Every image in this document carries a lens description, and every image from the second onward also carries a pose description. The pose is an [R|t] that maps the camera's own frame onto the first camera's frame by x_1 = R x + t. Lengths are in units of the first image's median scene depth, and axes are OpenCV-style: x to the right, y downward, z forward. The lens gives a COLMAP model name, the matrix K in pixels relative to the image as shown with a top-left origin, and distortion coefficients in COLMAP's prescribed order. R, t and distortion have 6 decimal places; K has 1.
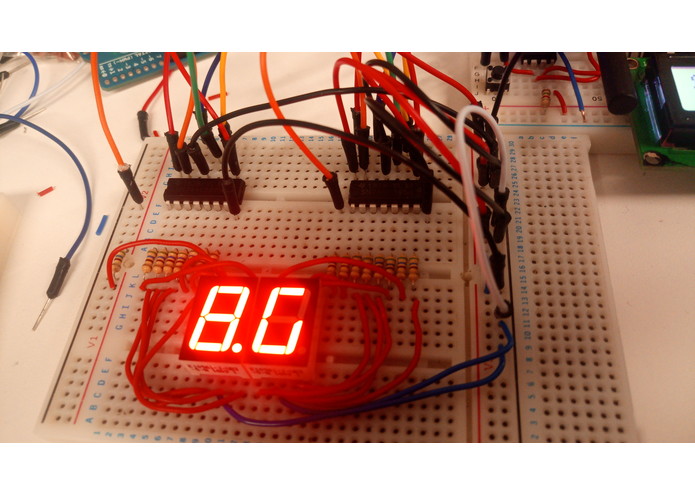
lens RADIAL K [[559.4, 0, 347.5], [0, 559.4, 247.0], [0, 0, 1]] dist [-0.011752, -0.005069]
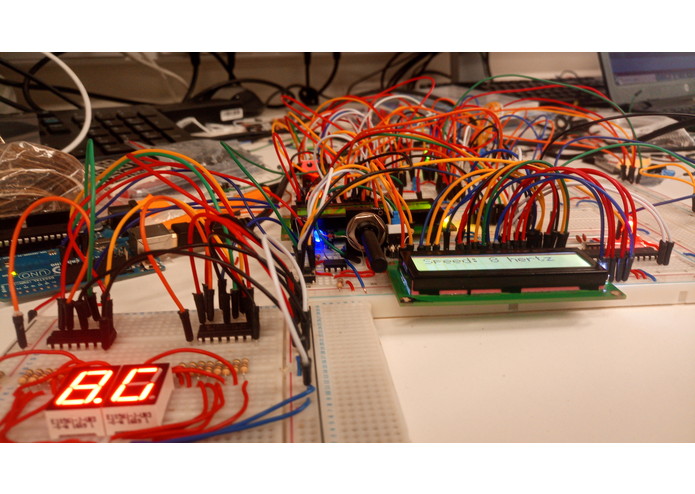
lens RADIAL K [[544.0, 0, 347.5], [0, 544.0, 247.0], [0, 0, 1]] dist [-0.053351, -0.002117]
pose [[0.973965, 0.014732, 0.226221, 0.065393], [0.122579, 0.805210, -0.580182, 0.629061], [-0.190702, 0.592806, 0.782441, -0.227944]]
